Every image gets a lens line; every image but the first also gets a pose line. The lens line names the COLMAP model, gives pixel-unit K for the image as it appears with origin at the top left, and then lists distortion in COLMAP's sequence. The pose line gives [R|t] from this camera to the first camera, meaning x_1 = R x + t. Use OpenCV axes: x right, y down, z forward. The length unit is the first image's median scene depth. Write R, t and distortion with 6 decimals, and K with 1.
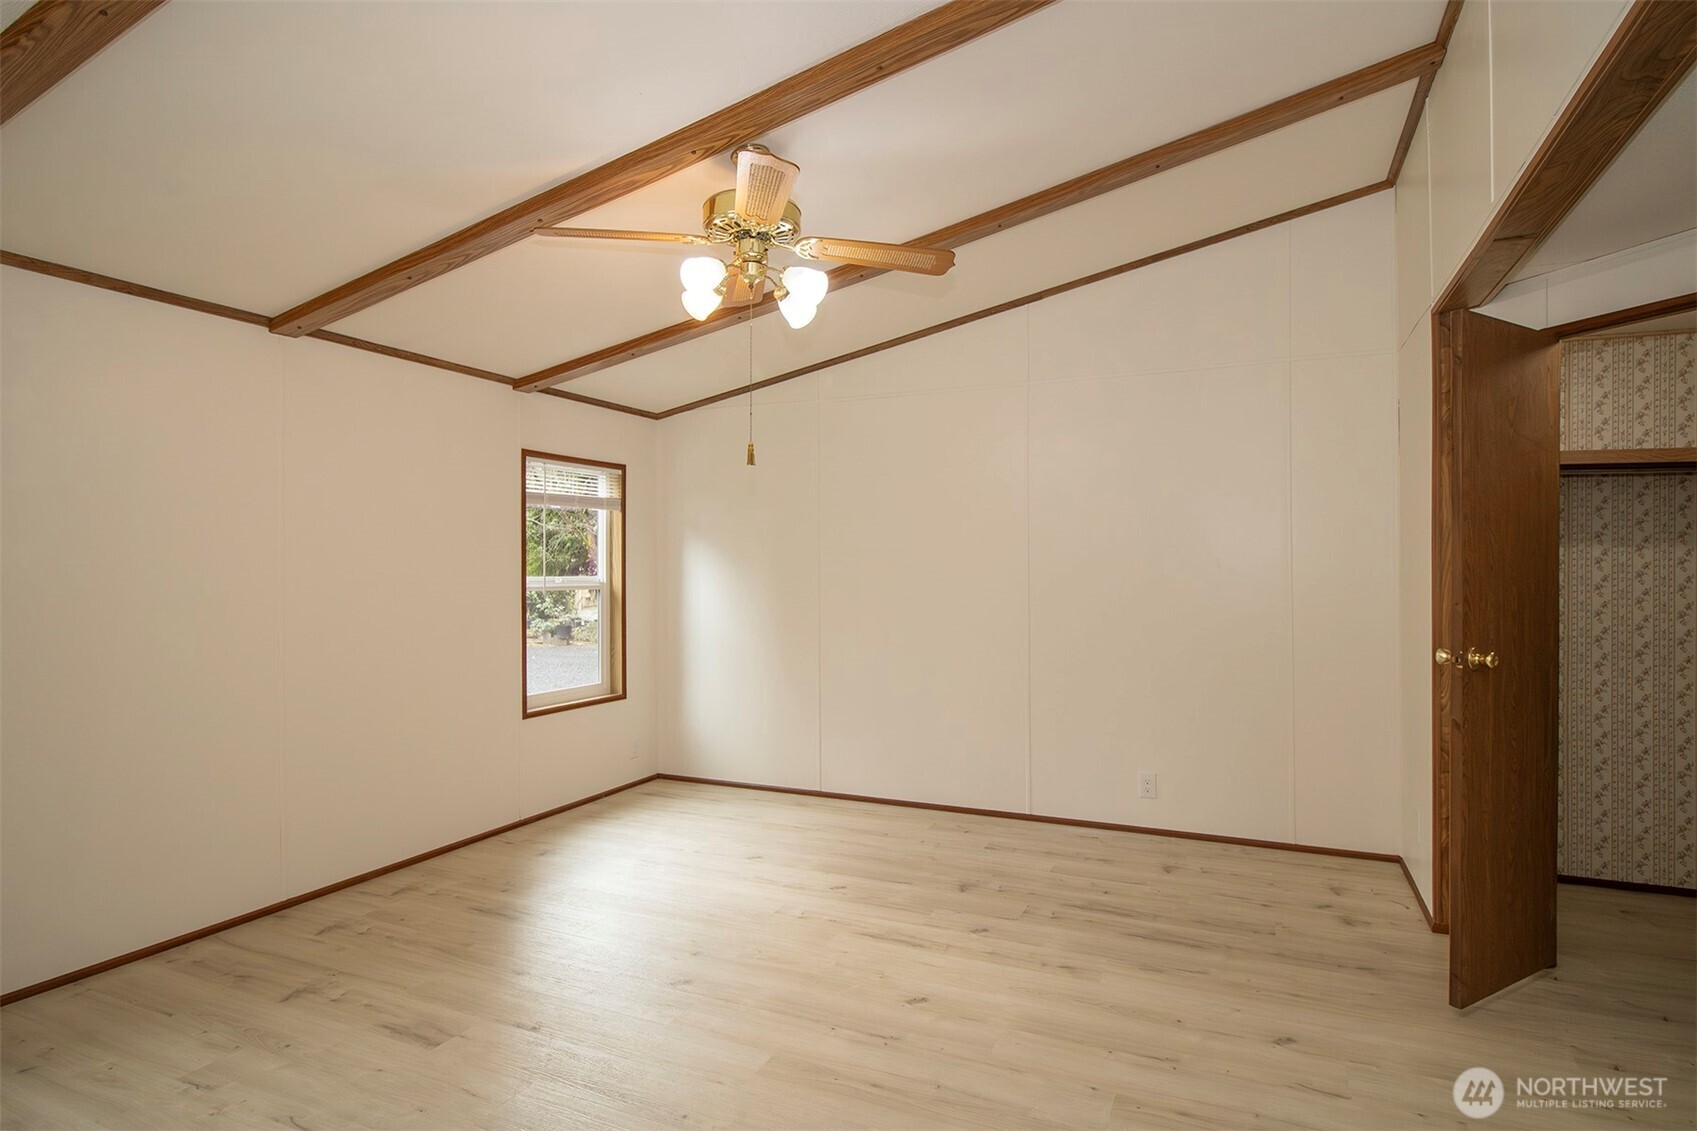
lens RADIAL K [[870.6, 0, 848.0], [0, 870.6, 571.0], [0, 0, 1]] dist [-0.000668, -0.000274]
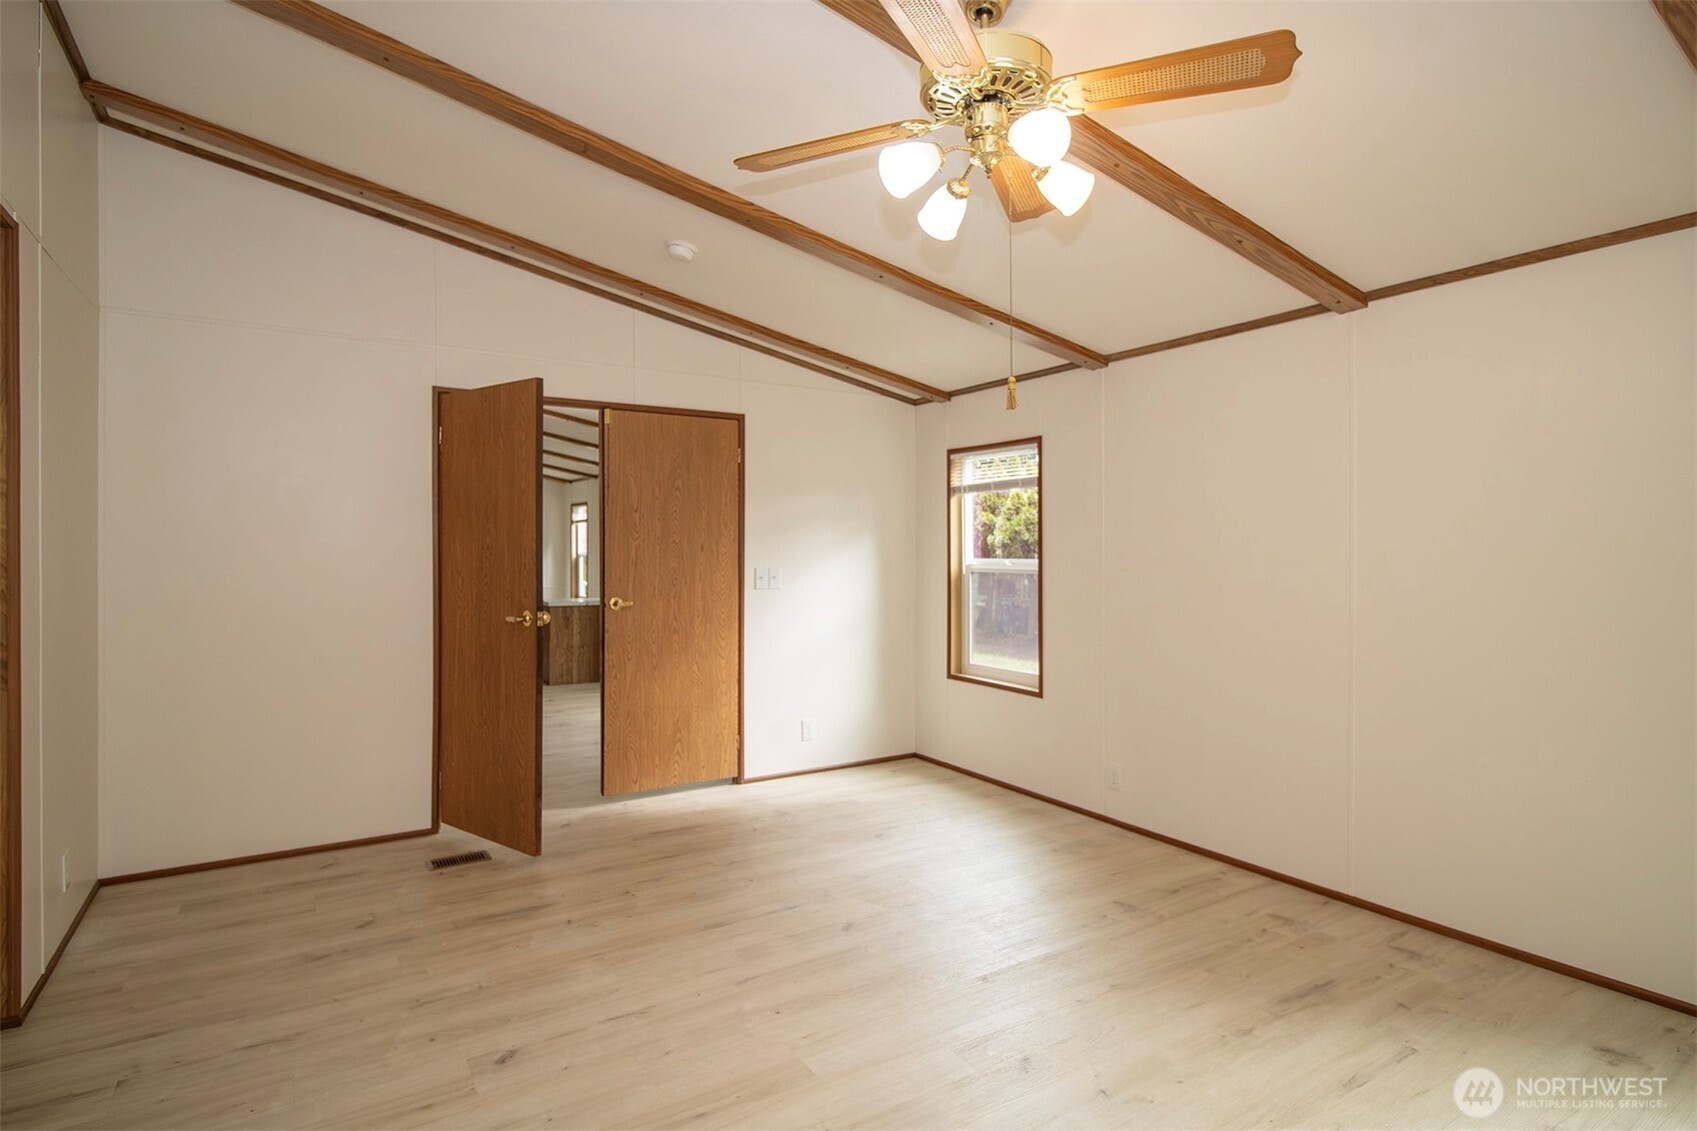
lens RADIAL K [[882.5, 0, 849.8], [0, 882.5, 554.5], [0, 0, 1]] dist [0.000813, -0.000350]
pose [[-0.529574, 0.004143, -0.848254, 0.504543], [-0.001964, 0.999979, 0.006111, -0.006696], [0.848262, 0.004902, -0.529555, 1.095914]]
